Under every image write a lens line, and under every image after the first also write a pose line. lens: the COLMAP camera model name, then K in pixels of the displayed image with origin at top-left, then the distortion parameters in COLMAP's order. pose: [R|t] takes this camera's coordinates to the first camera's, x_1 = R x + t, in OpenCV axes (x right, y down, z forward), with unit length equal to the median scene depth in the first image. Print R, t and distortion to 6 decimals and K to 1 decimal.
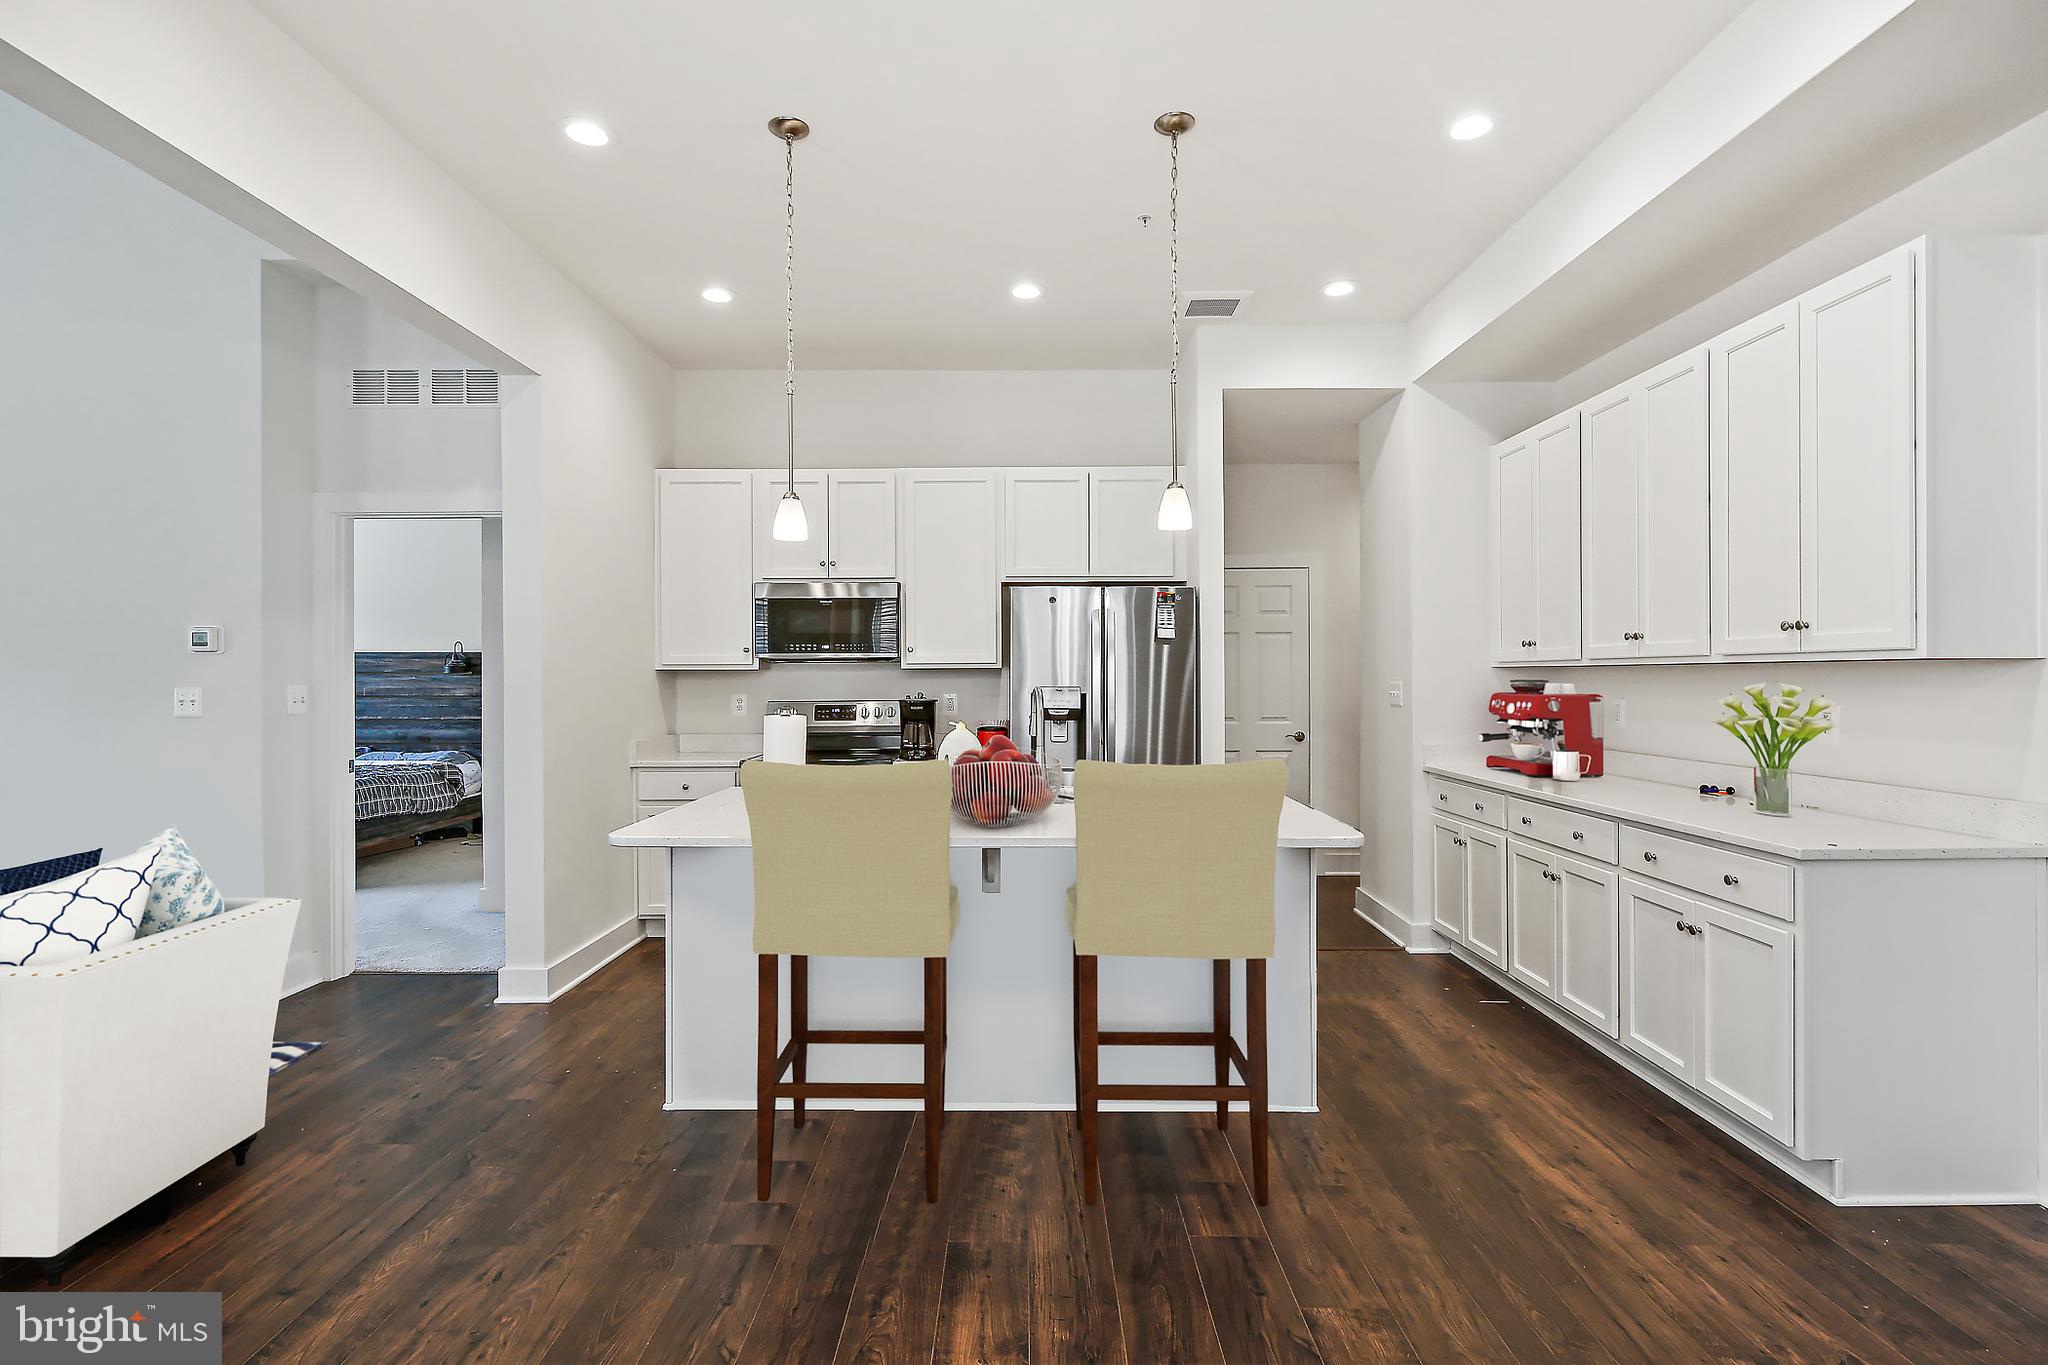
lens RADIAL K [[997.3, 0, 1025.1], [0, 997.3, 676.0], [0, 0, 1]] dist [0.003585, -0.000465]
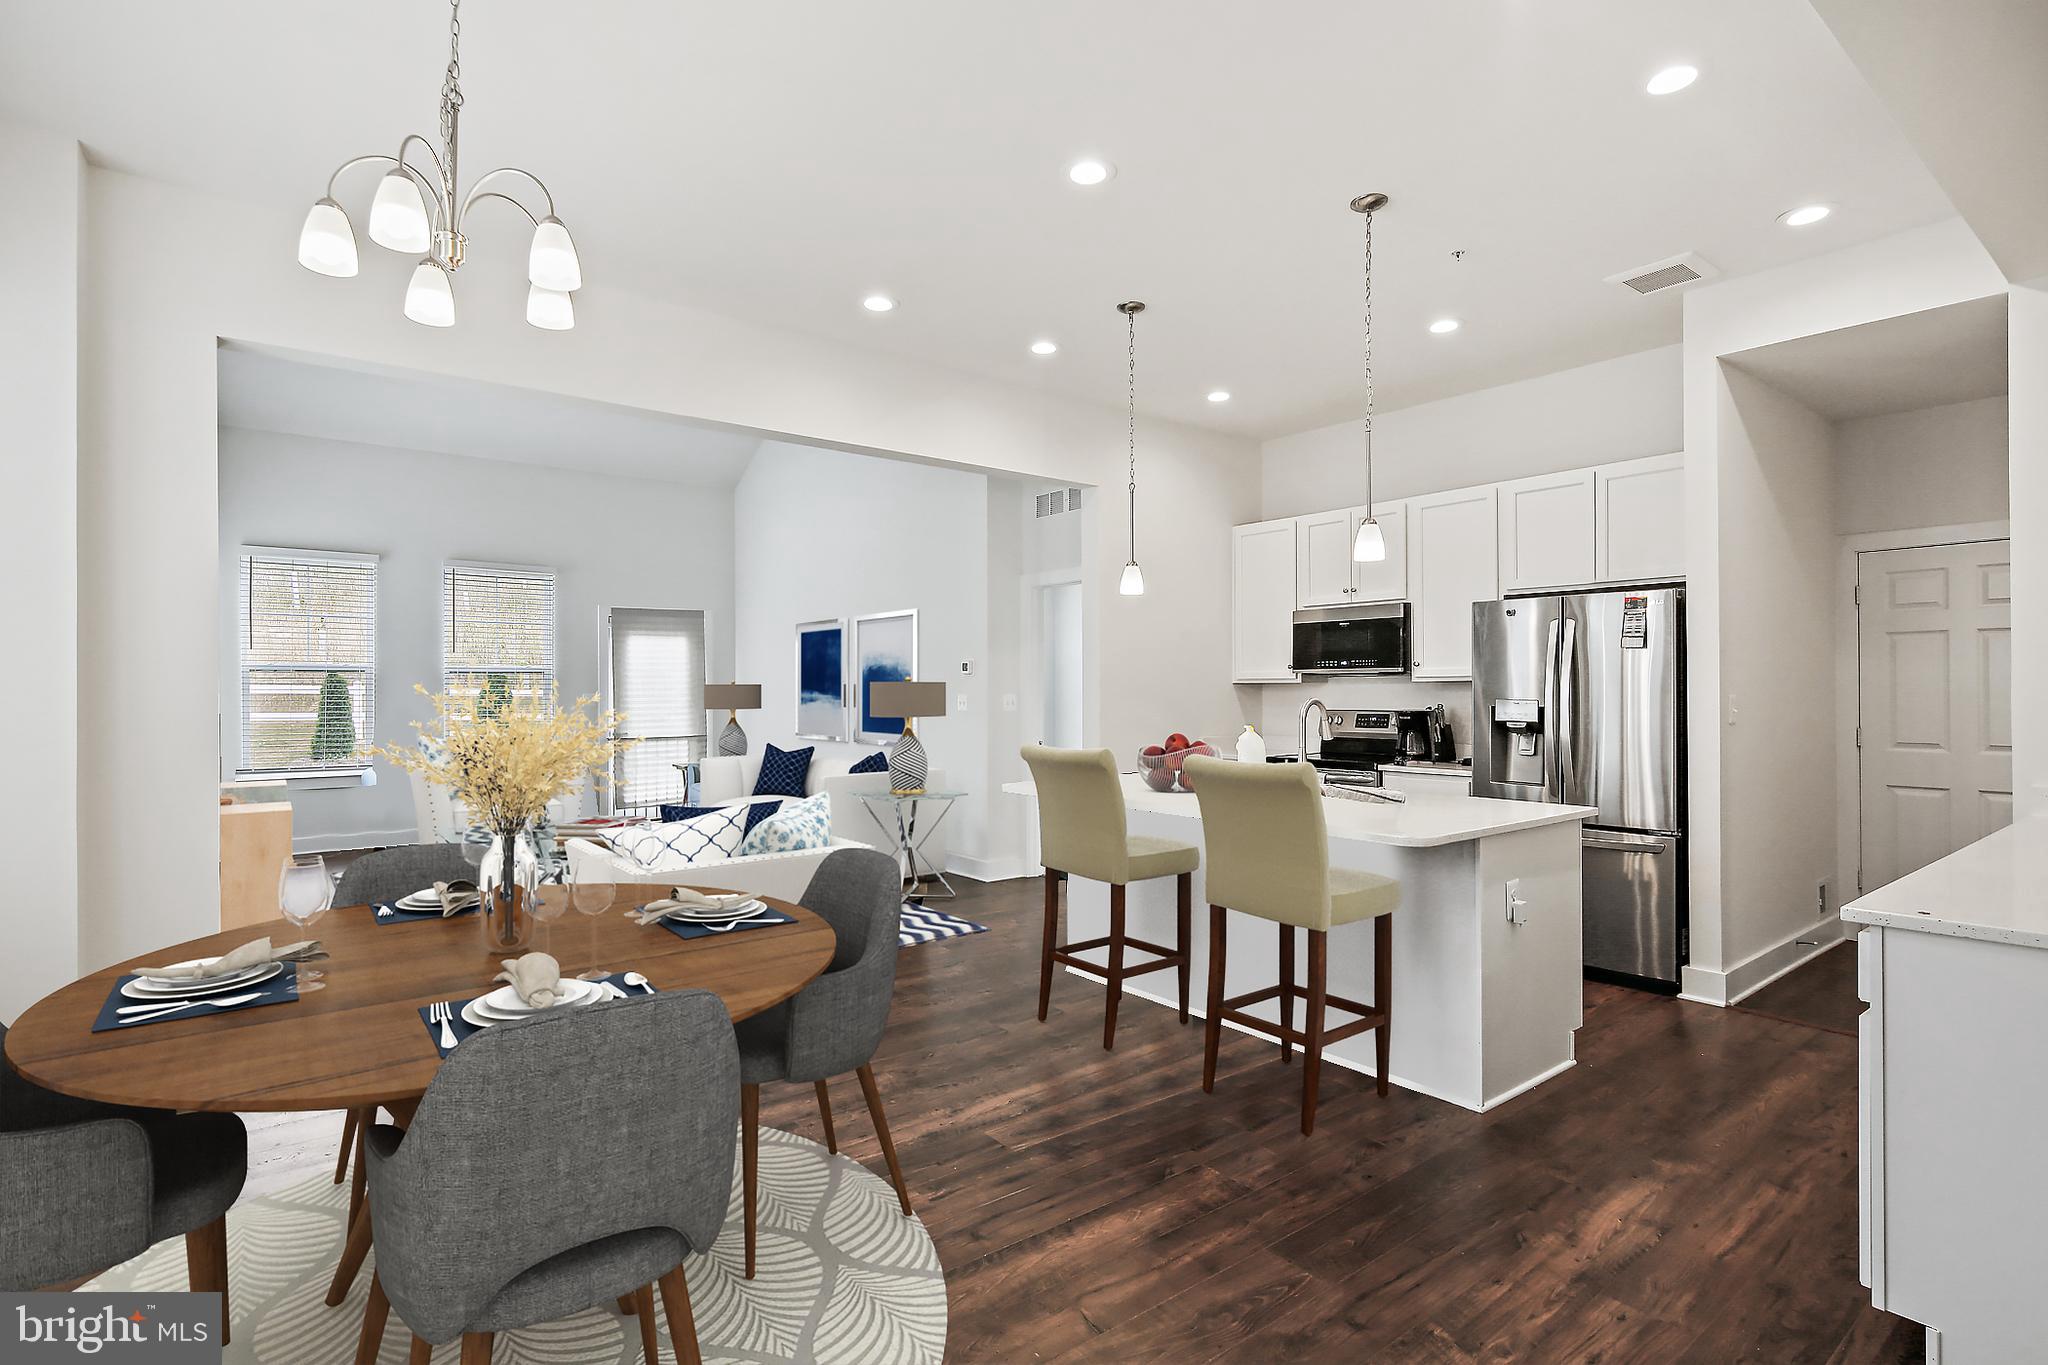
lens RADIAL K [[997.3, 0, 1023.7], [0, 997.3, 677.4], [0, 0, 1]] dist [0.003585, -0.000465]
pose [[0.625749, -0.007613, -0.779987, 0.547233], [-0.000307, 0.999950, -0.010007, -0.001508], [0.780024, 0.006502, 0.625715, -0.009861]]
